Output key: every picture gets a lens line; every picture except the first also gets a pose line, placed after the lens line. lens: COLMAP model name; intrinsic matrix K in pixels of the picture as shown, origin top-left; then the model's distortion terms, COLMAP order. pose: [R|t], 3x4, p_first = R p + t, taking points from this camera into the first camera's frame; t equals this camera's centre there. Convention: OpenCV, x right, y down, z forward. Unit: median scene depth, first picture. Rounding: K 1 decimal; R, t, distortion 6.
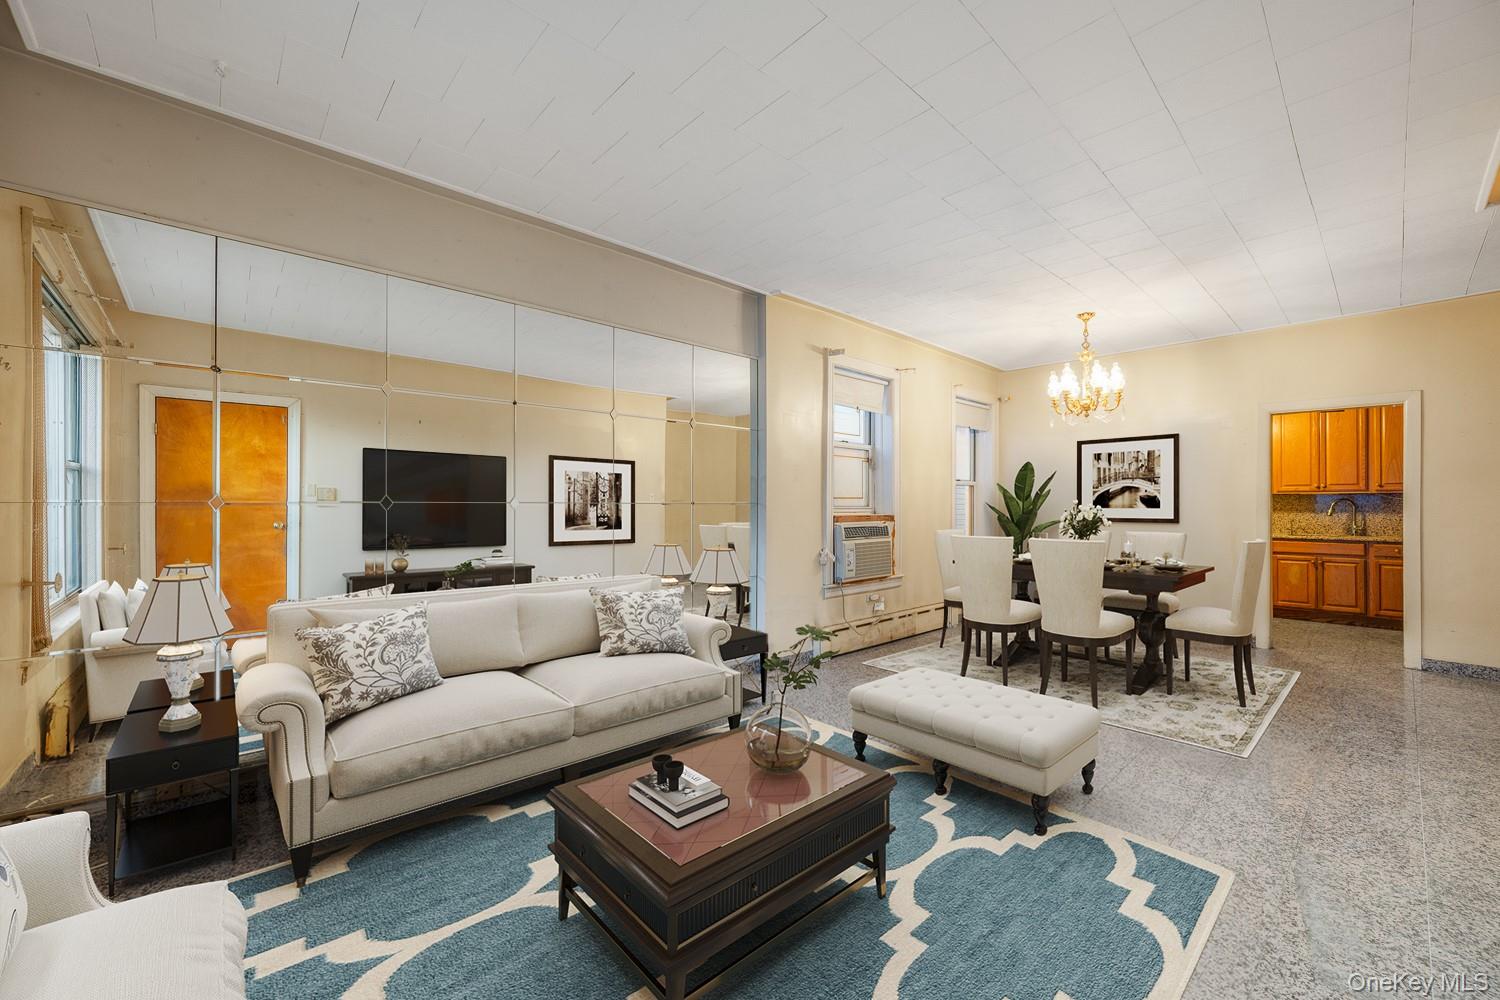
lens RADIAL K [[587.2, 0, 764.5], [0, 587.2, 506.6], [0, 0, 1]] dist [0.001866, 0.000053]
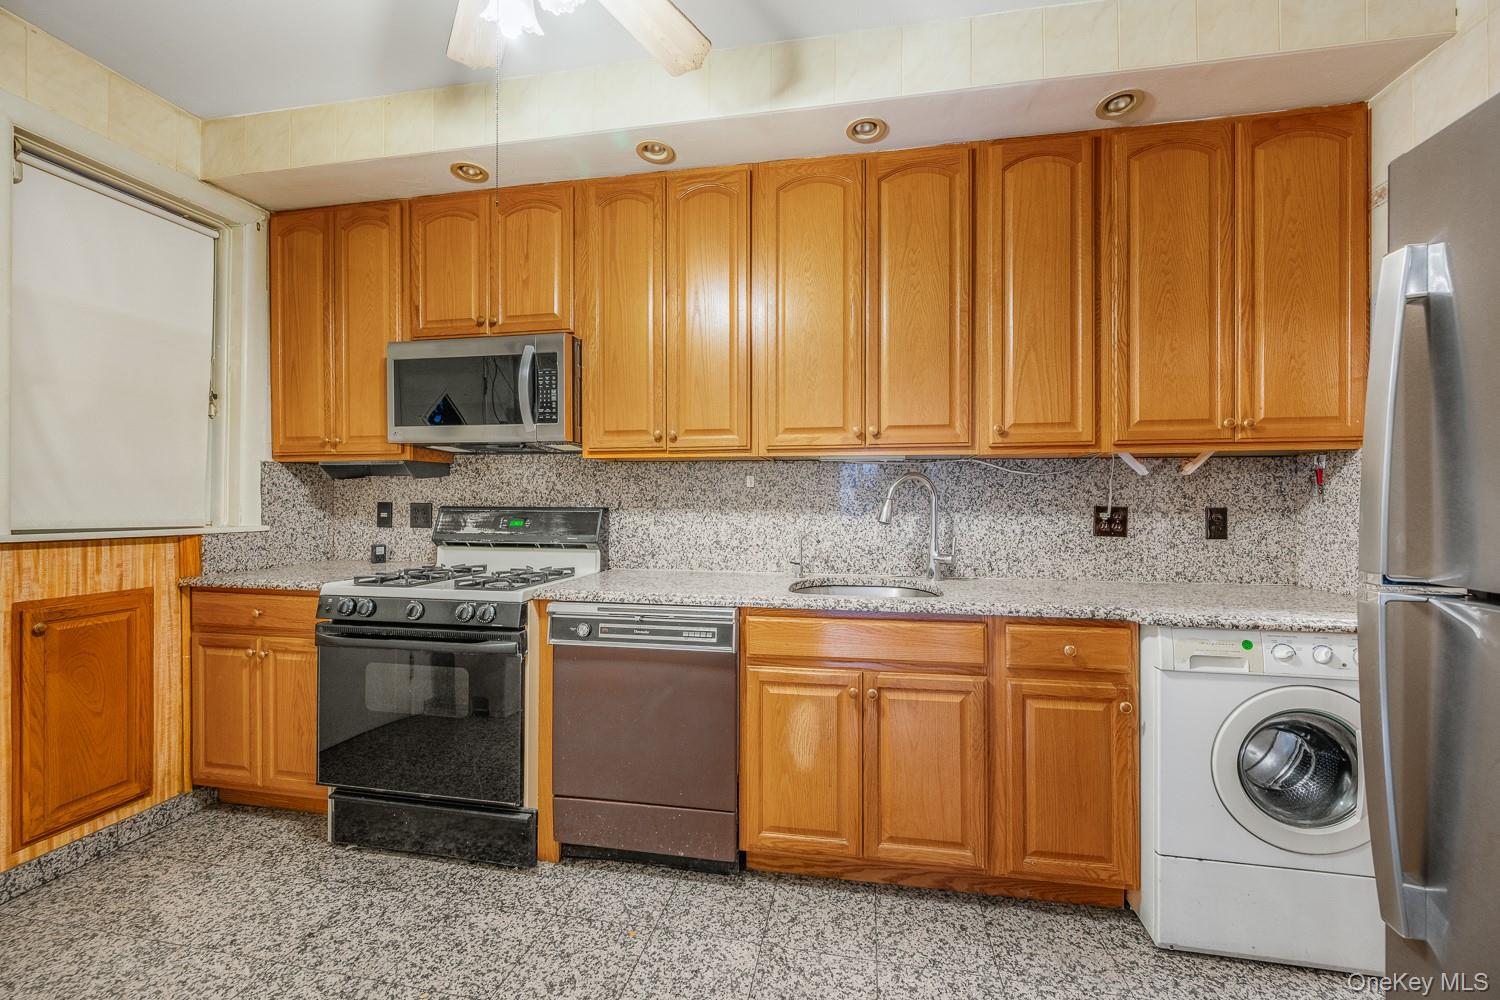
lens RADIAL K [[587.2, 0, 753.1], [0, 587.2, 502.1], [0, 0, 1]] dist [0.001866, 0.000053]
pose [[0.810908, -0.004778, 0.585154, 0.816372], [0.001033, 0.999977, 0.006735, 0.001321], [-0.585172, -0.004857, 0.810894, 0.895621]]
